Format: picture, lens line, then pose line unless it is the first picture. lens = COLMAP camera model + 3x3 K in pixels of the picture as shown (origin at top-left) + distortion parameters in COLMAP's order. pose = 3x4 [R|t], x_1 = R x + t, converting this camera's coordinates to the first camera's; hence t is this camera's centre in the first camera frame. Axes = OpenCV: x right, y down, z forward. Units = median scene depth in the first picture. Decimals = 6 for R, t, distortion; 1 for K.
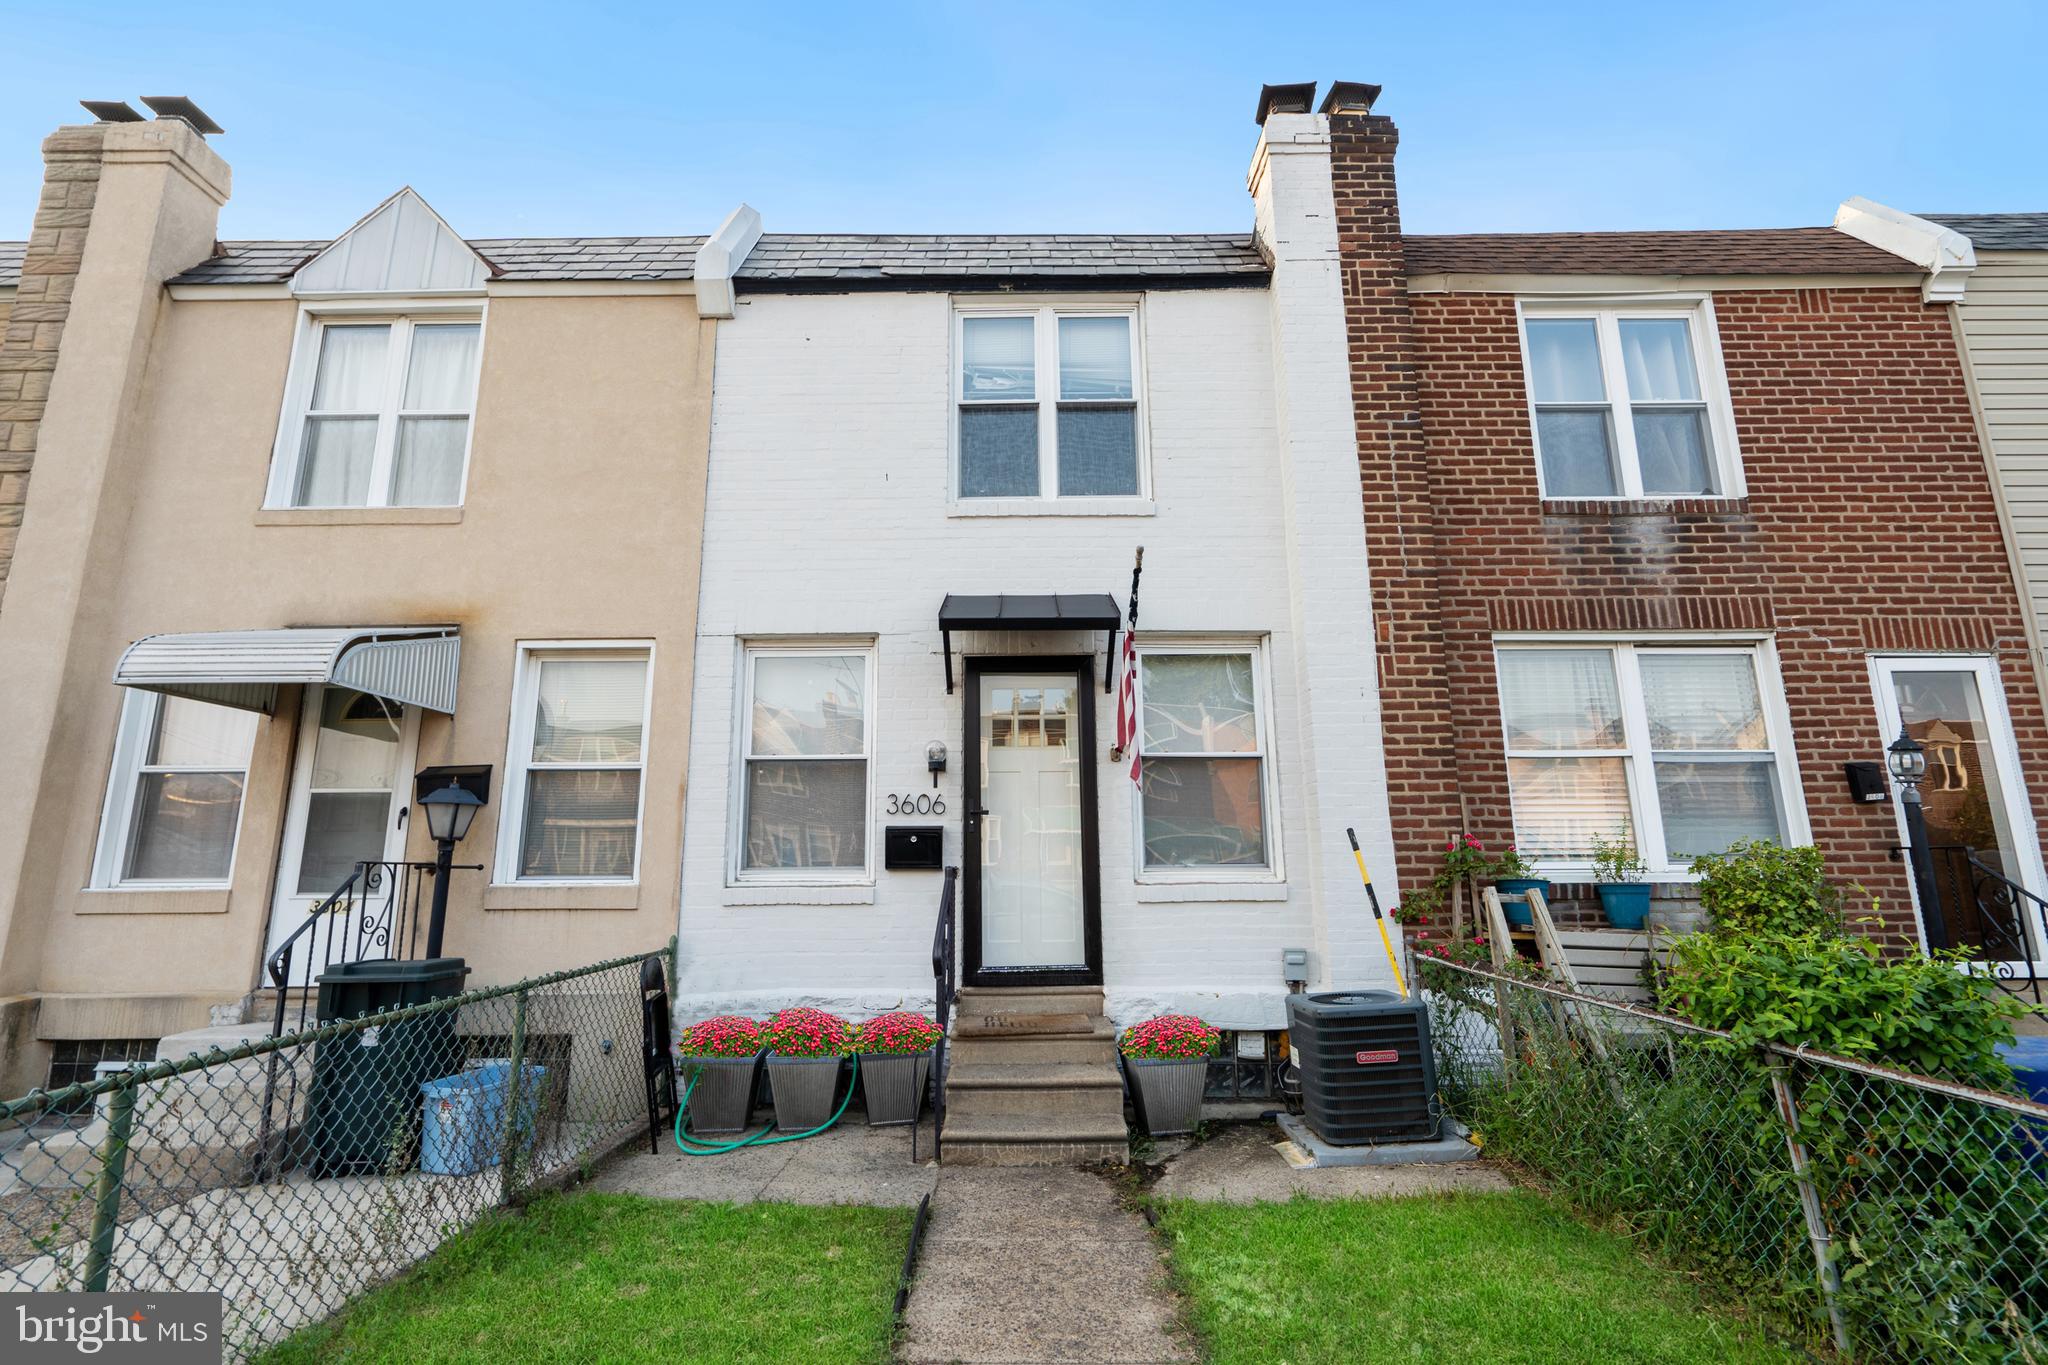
lens RADIAL K [[935.3, 0, 1022.3], [0, 935.3, 677.1], [0, 0, 1]] dist [-0.000596, 0.001316]
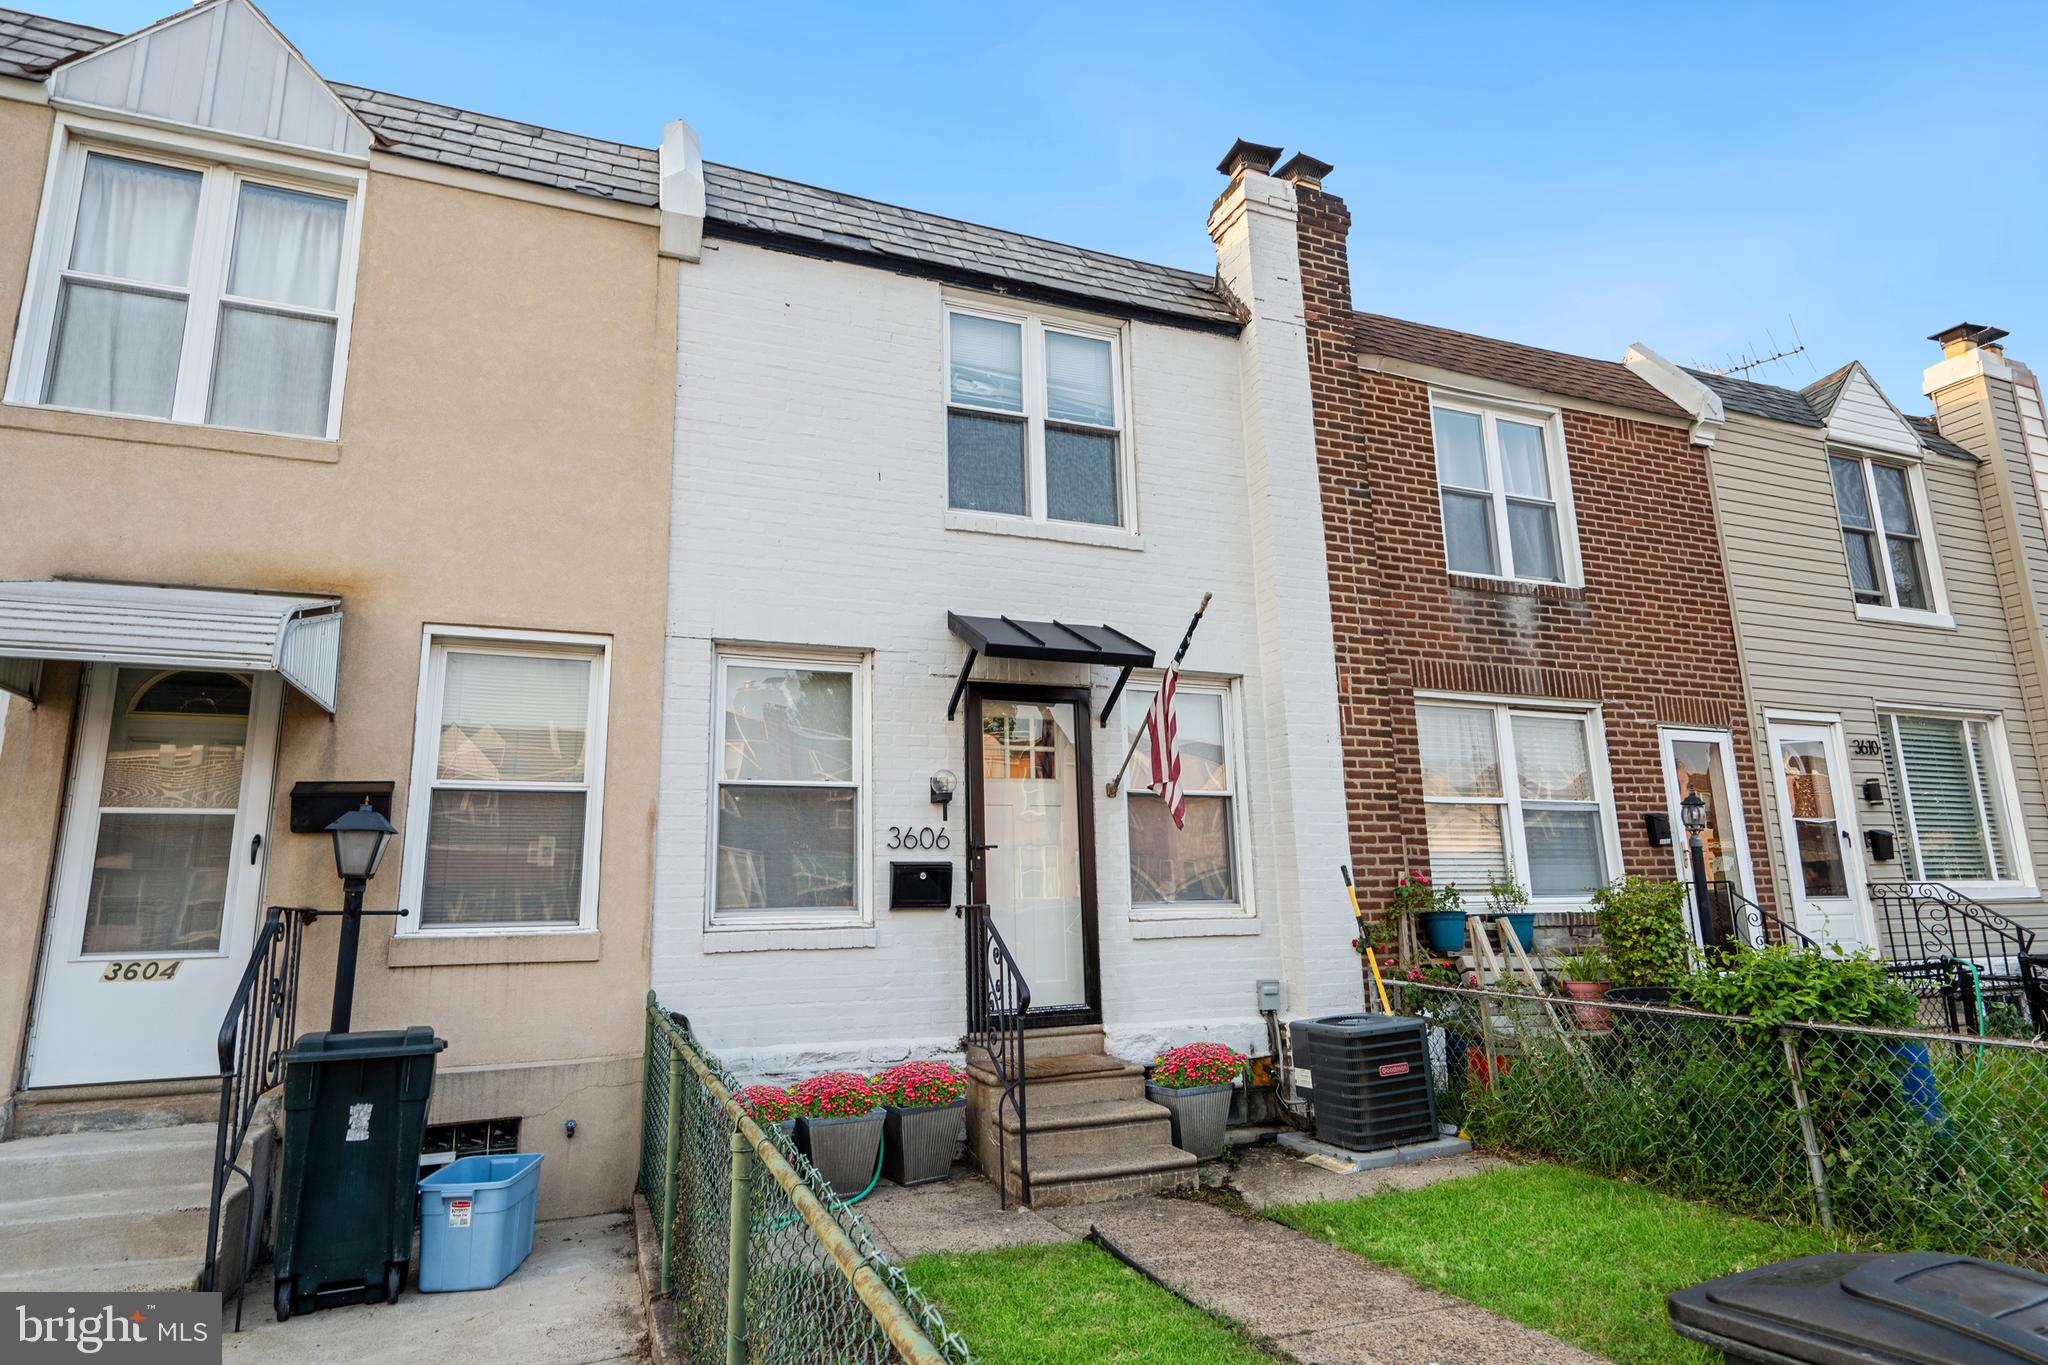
lens RADIAL K [[1122.3, 0, 1024.6], [0, 1122.3, 674.6], [0, 0, 1]] dist [0.011234, -0.000534]
pose [[0.926195, 0.065657, 0.371285, -0.418917], [-0.062361, 0.997835, -0.020891, -0.008292], [-0.371853, -0.003805, 0.928284, -0.065158]]
